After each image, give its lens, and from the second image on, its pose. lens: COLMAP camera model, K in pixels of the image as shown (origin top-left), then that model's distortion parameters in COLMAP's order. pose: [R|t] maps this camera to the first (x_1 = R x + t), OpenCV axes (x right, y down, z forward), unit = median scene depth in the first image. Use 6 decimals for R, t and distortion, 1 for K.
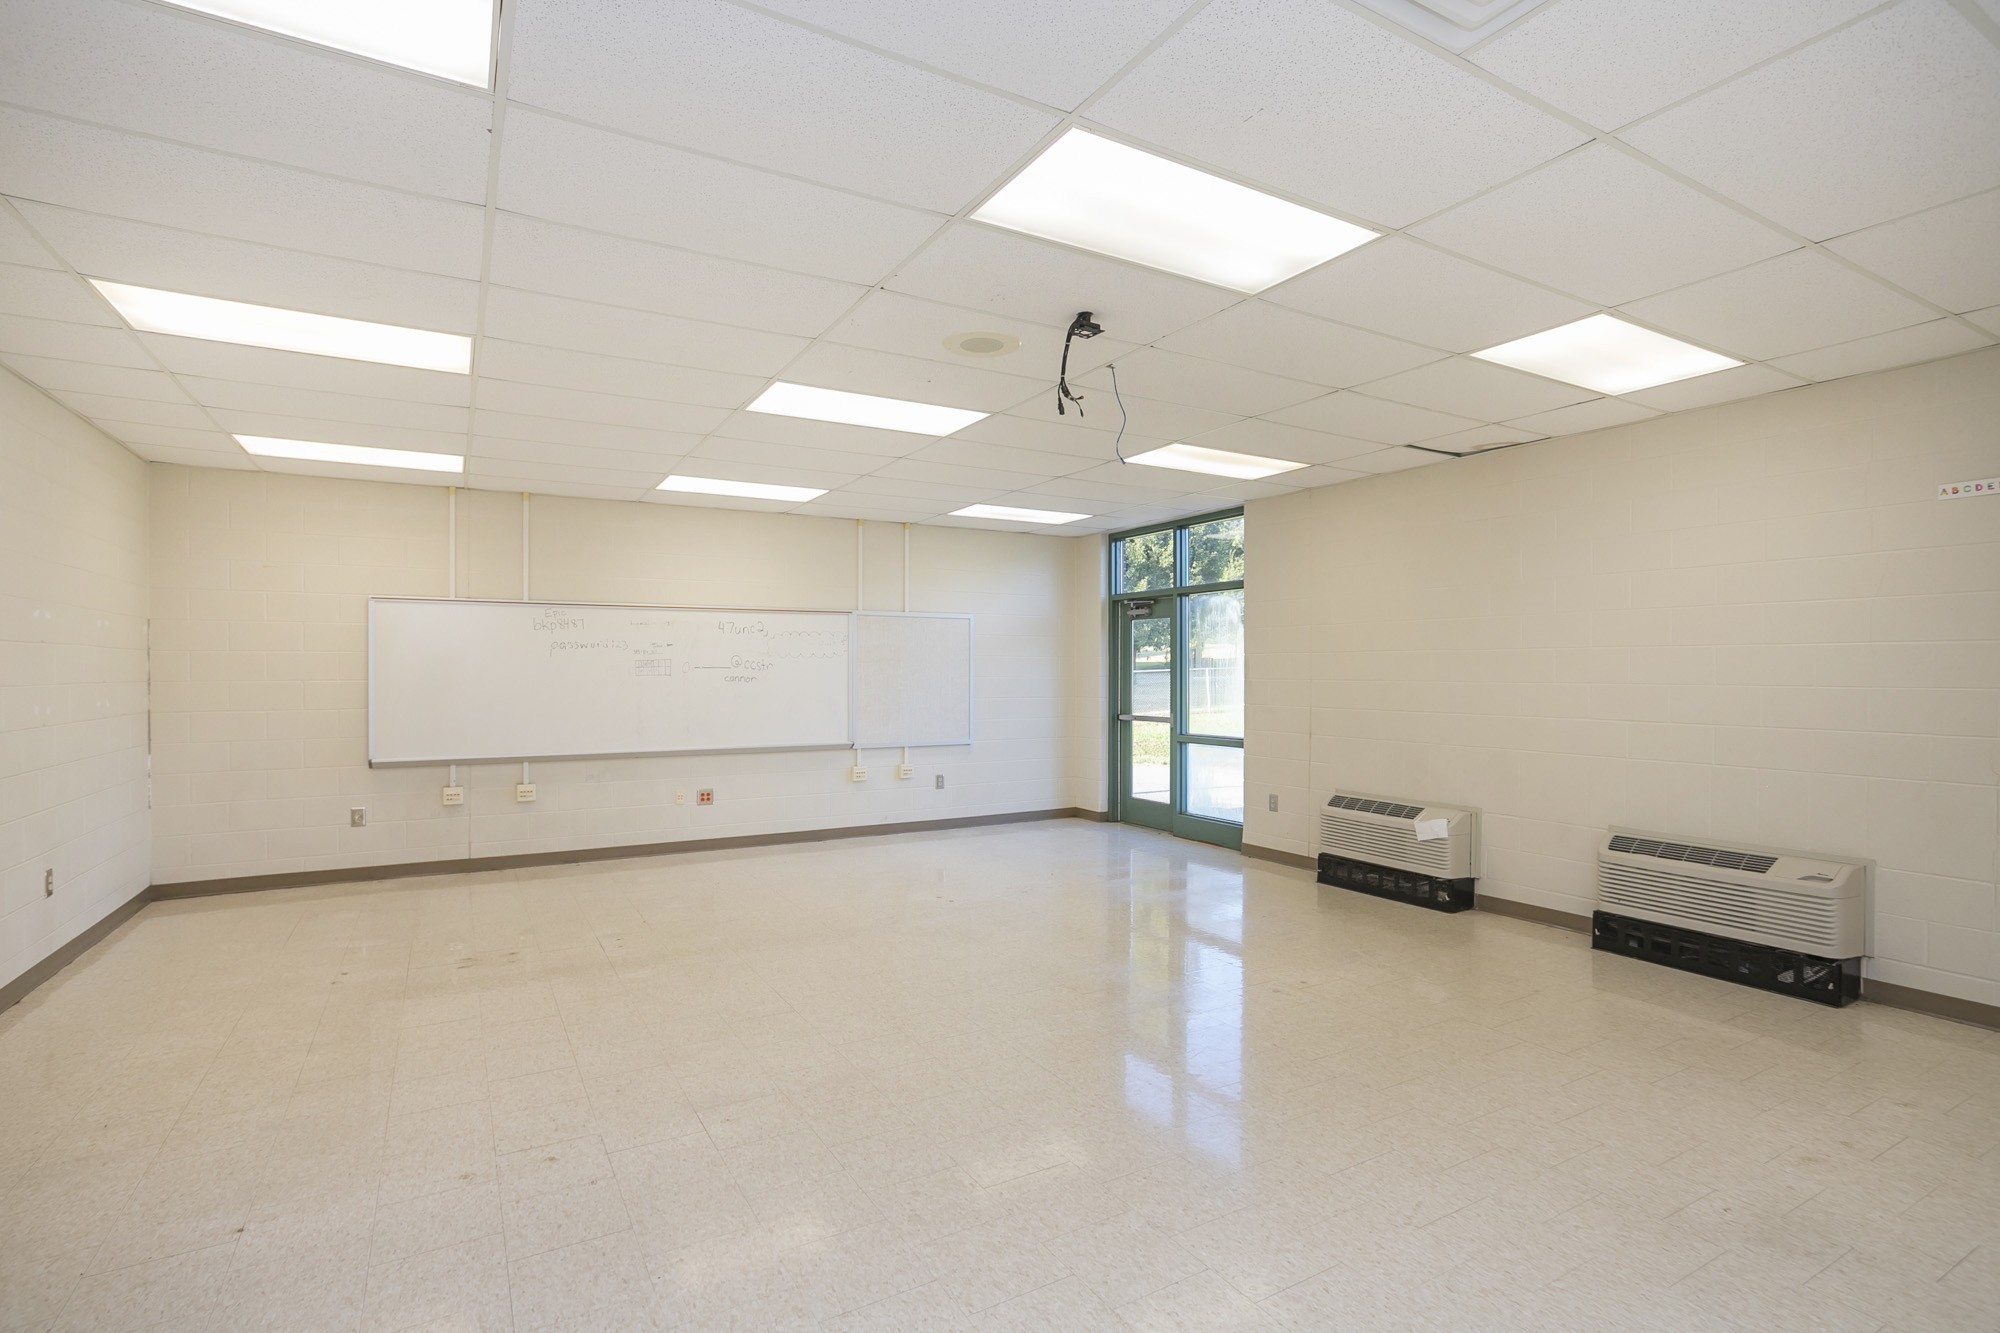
lens RADIAL K [[960.1, 0, 995.4], [0, 960.1, 694.9], [0, 0, 1]] dist [0.000470, 0.000410]
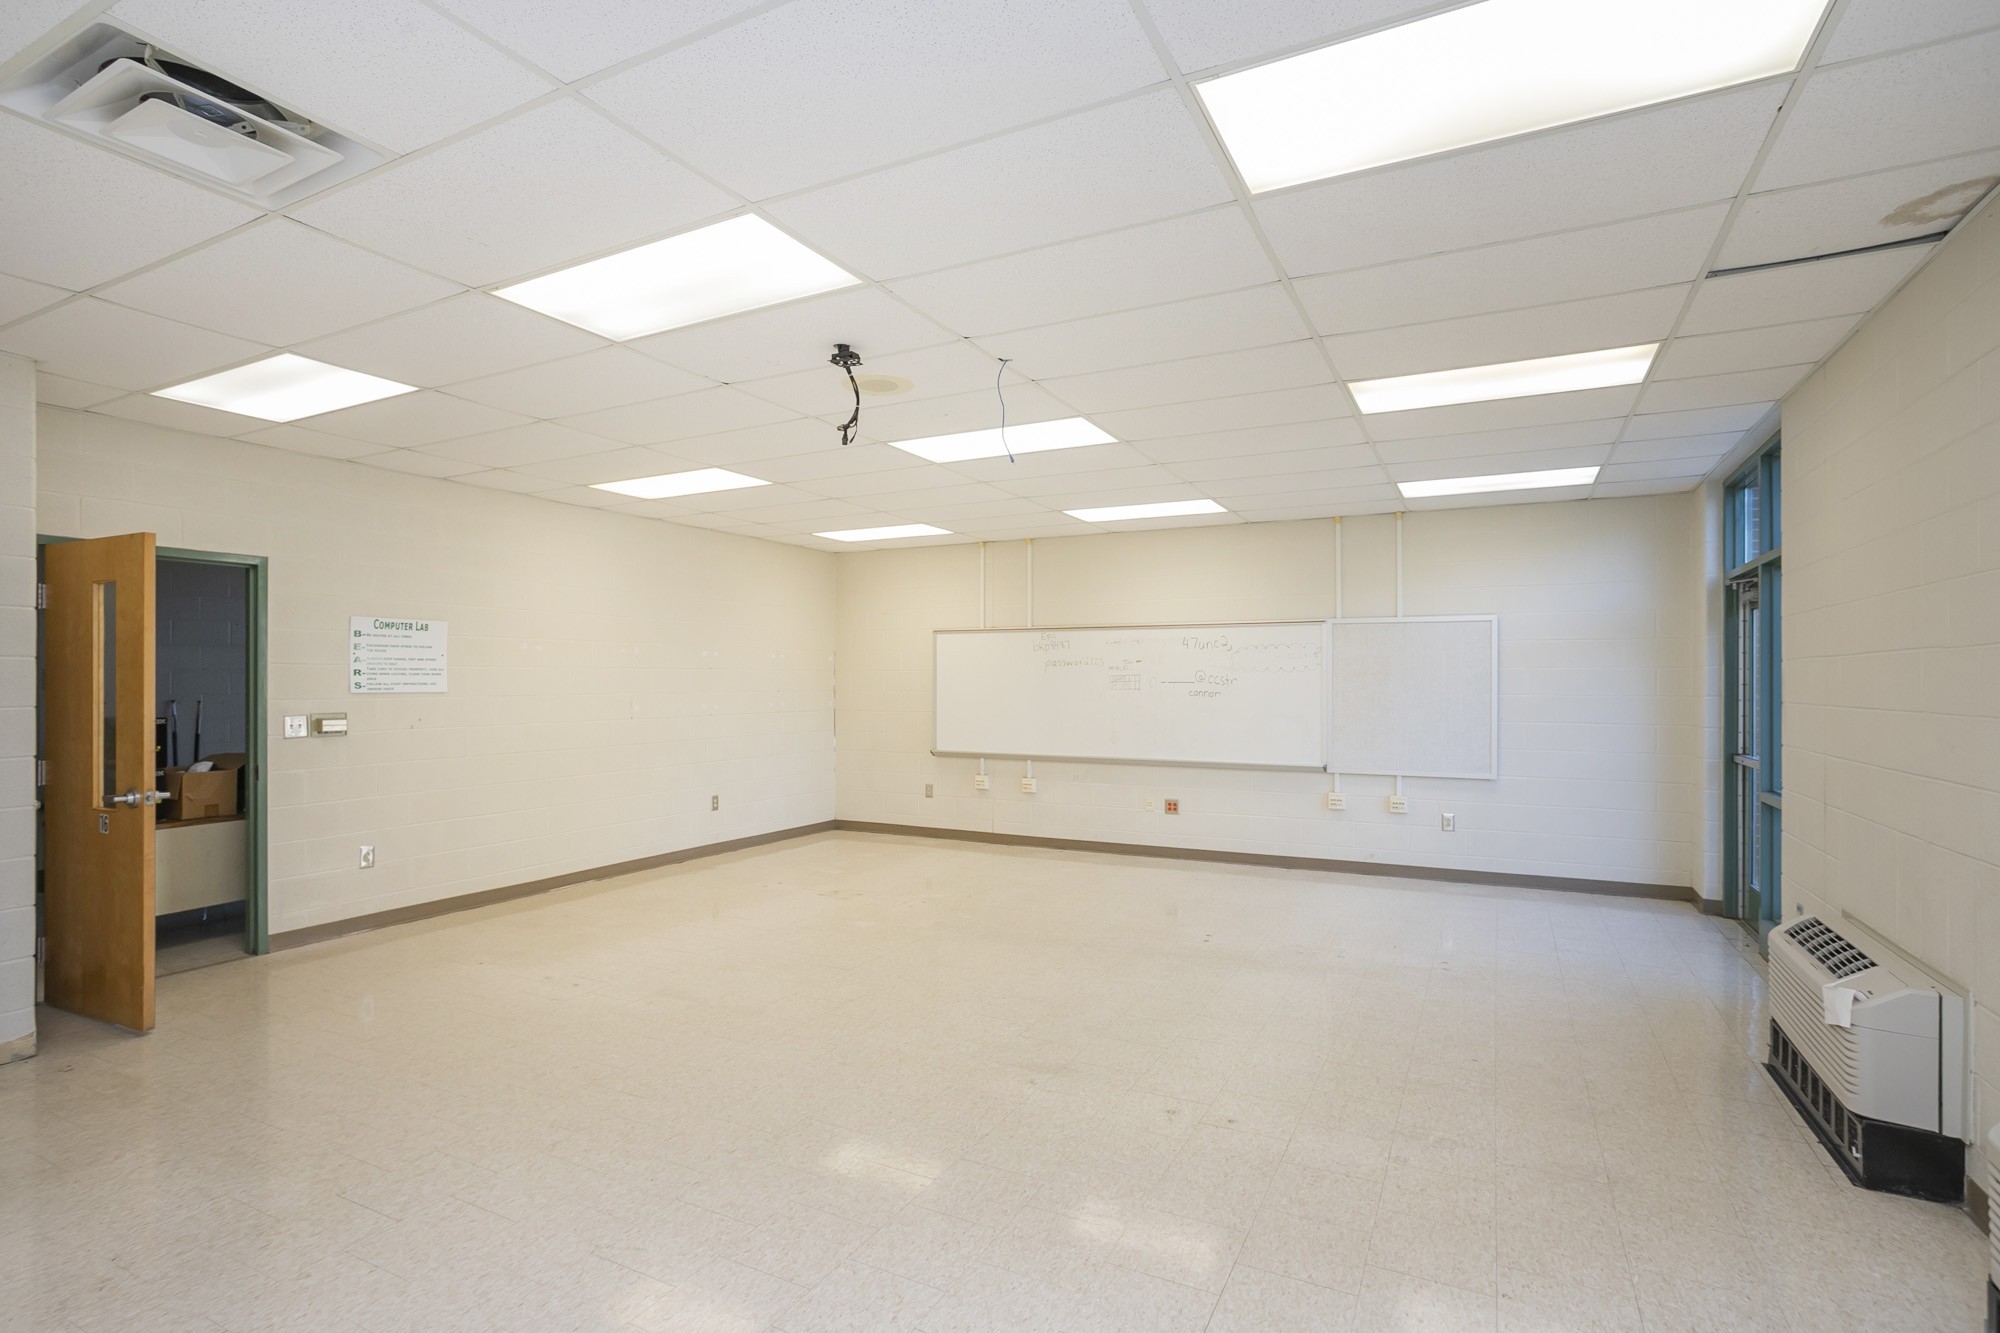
lens RADIAL K [[972.2, 0, 994.9], [0, 972.2, 713.0], [0, 0, 1]] dist [-0.036346, 0.000966]
pose [[0.549242, 0.026588, -0.835240, 0.470388], [-0.024680, 0.999574, 0.015590, -0.007017], [0.835299, 0.012051, 0.549664, 0.261660]]
